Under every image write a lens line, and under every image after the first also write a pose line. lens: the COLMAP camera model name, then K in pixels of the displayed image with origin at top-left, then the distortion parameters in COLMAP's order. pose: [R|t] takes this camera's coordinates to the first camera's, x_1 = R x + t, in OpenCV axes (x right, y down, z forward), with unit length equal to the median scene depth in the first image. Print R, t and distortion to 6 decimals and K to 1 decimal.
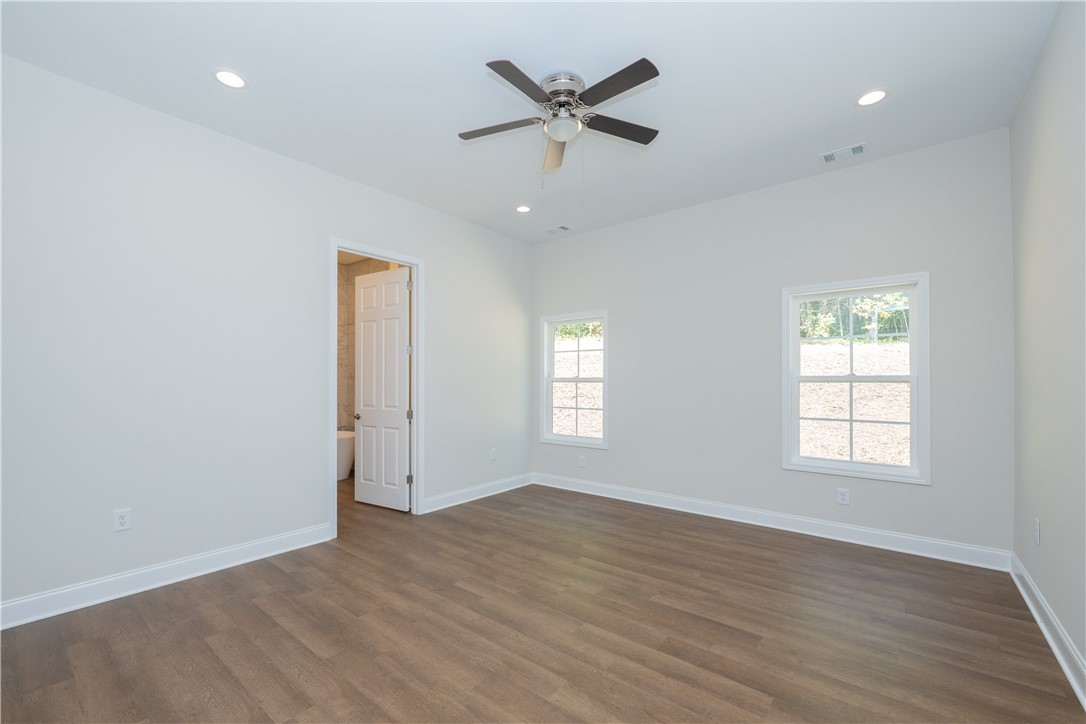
lens RADIAL K [[438.9, 0, 528.4], [0, 438.9, 379.3], [0, 0, 1]] dist [0.001929, 0.001039]
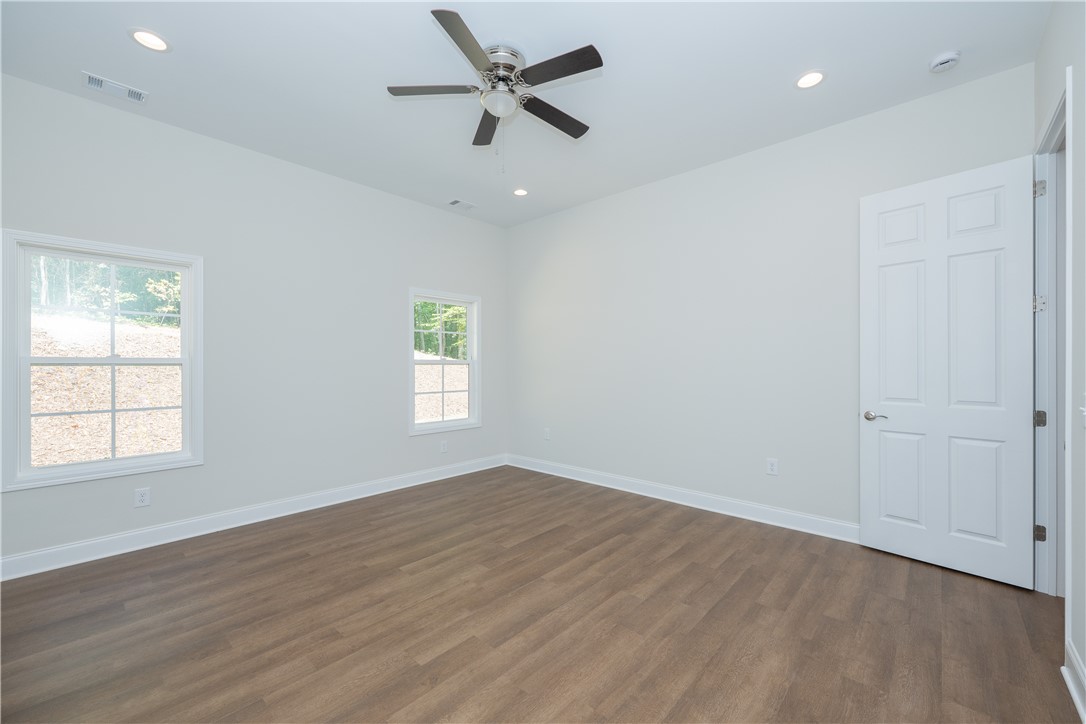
lens RADIAL K [[438.9, 0, 538.8], [0, 438.9, 364.8], [0, 0, 1]] dist [0.001929, 0.001039]
pose [[0.053609, 0.002793, 0.998558, -0.755320], [-0.005246, 0.999983, -0.002515, 0.010018], [-0.998548, -0.005103, 0.053623, 0.719525]]
